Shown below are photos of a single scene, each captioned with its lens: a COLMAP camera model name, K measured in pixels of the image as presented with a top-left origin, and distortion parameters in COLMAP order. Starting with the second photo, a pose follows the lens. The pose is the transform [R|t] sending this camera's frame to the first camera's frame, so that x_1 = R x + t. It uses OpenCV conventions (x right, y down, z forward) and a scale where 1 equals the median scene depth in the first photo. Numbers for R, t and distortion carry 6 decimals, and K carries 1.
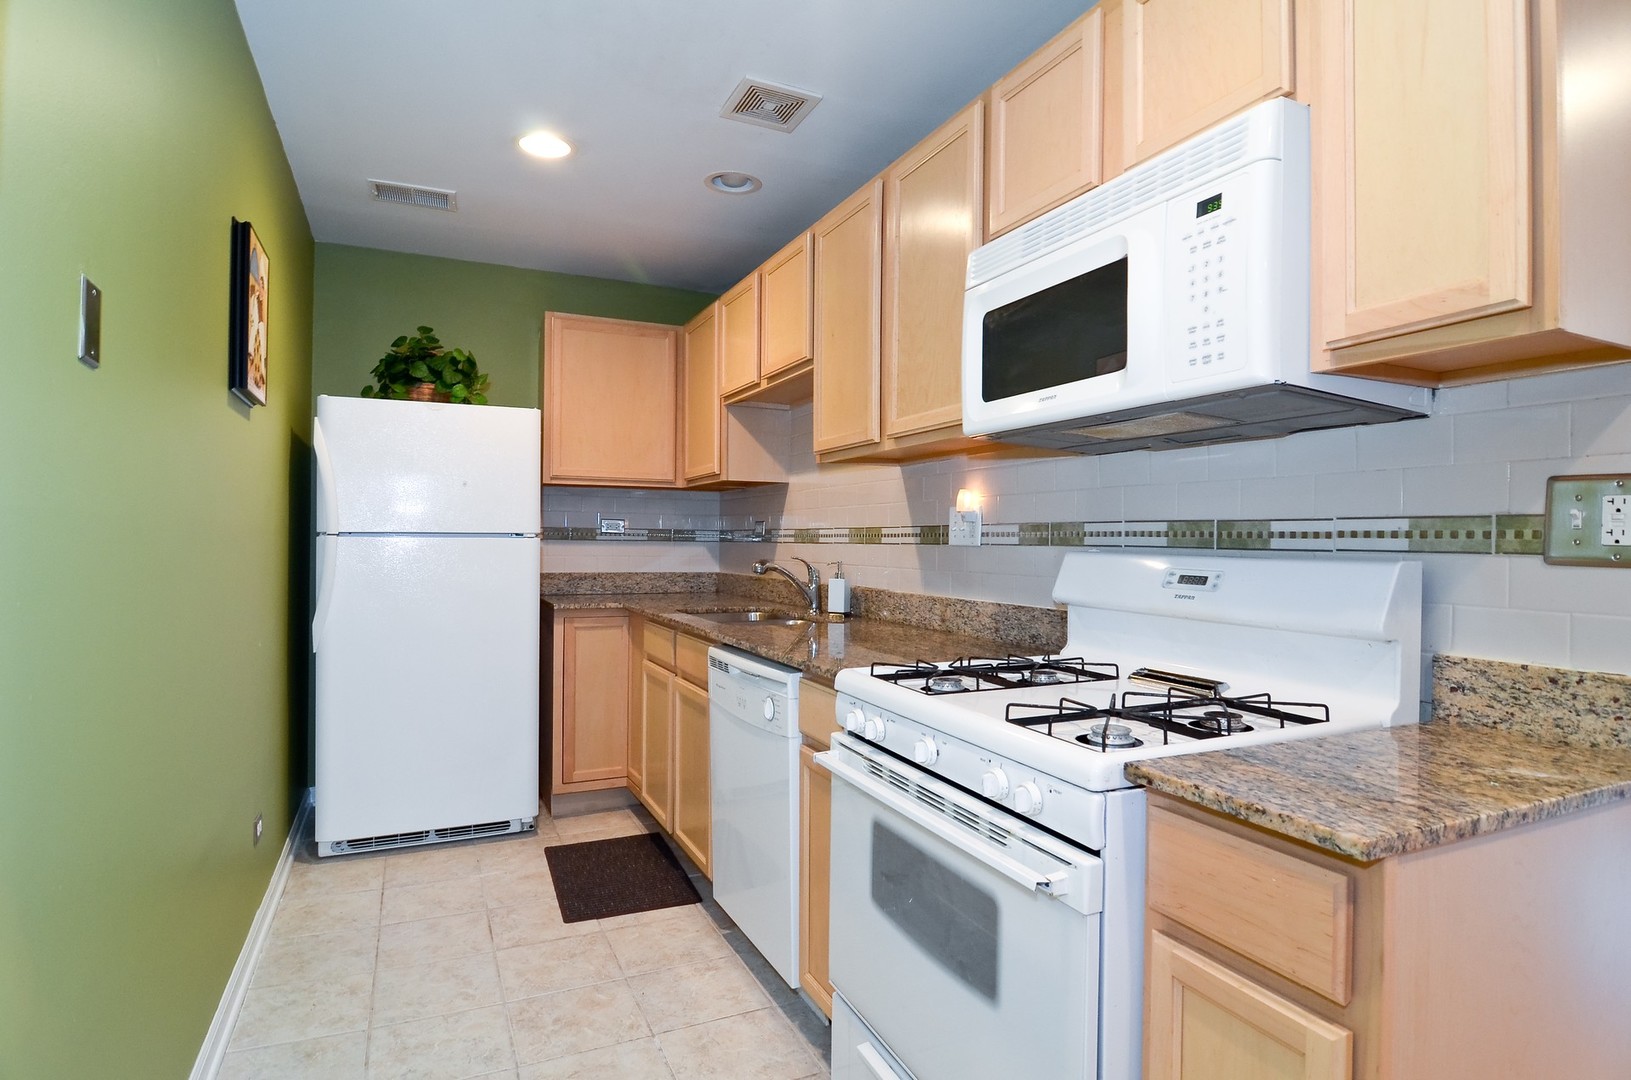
lens RADIAL K [[876.0, 0, 837.0], [0, 876.0, 541.5], [0, 0, 1]] dist [-0.006740, -0.001829]
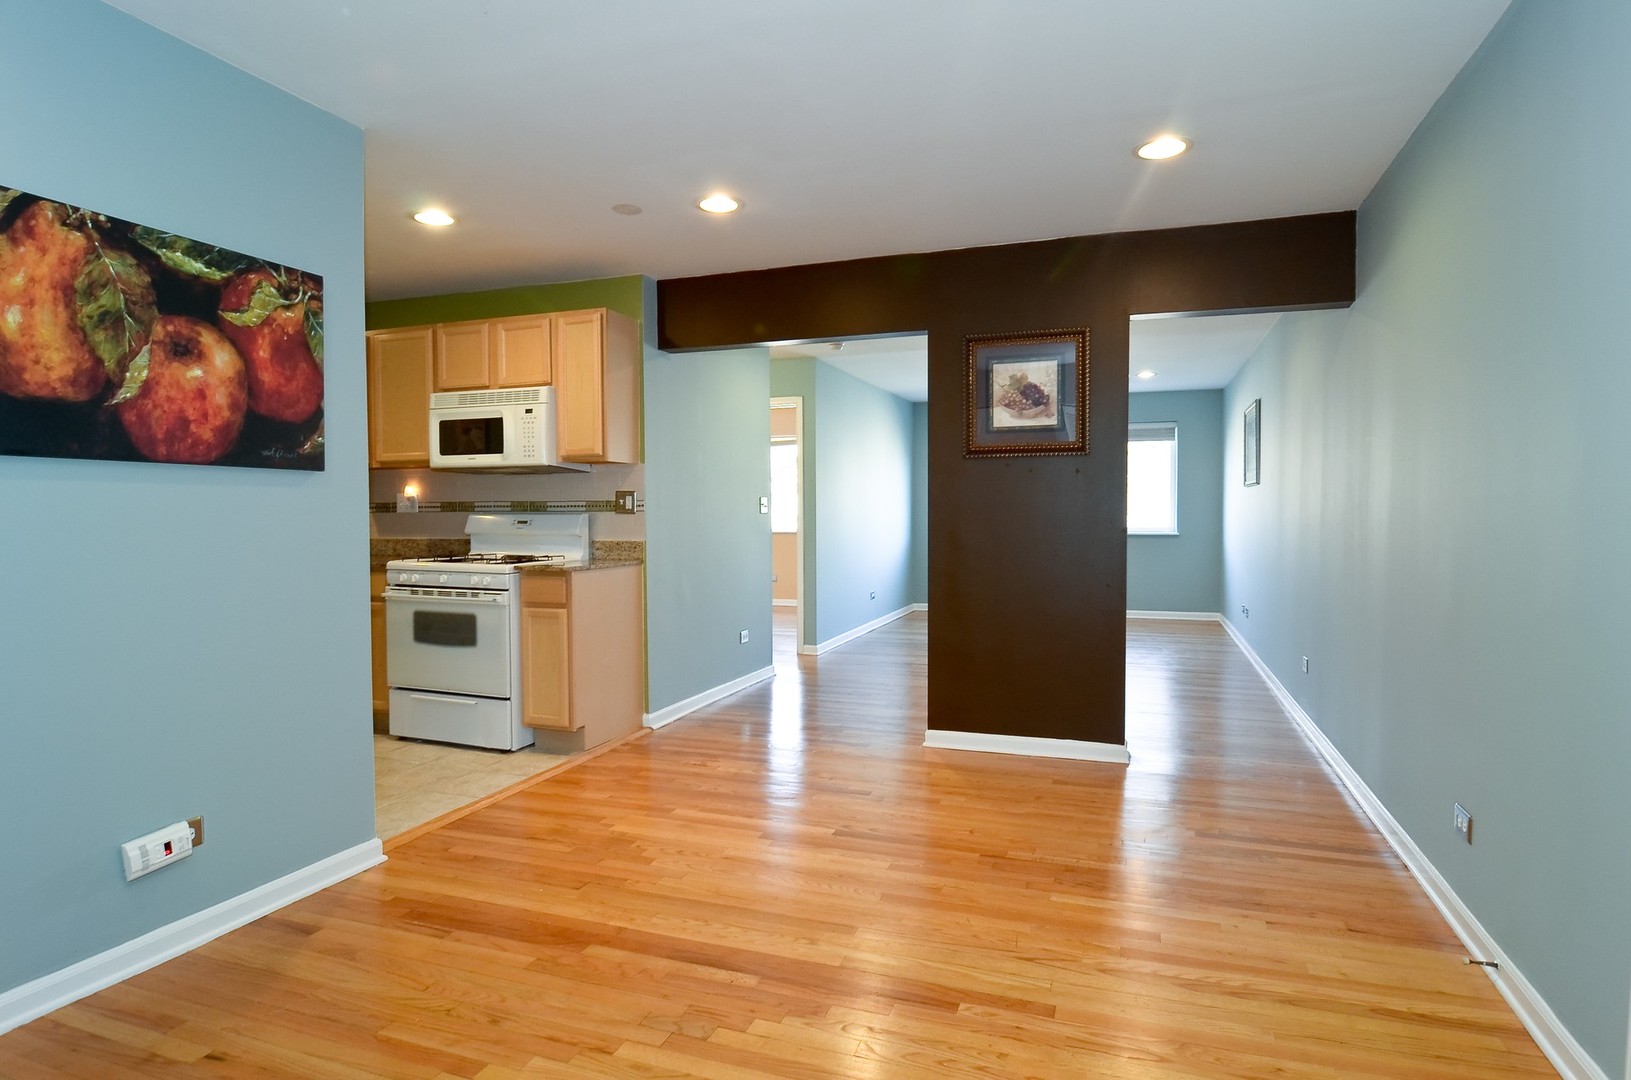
lens RADIAL K [[876.0, 0, 837.0], [0, 876.0, 541.5], [0, 0, 1]] dist [-0.006740, -0.001829]
pose [[0.709570, -0.032635, 0.703878, -1.023443], [0.010495, 0.999306, 0.035753, 0.016215], [-0.704556, -0.017982, 0.709420, -2.043736]]
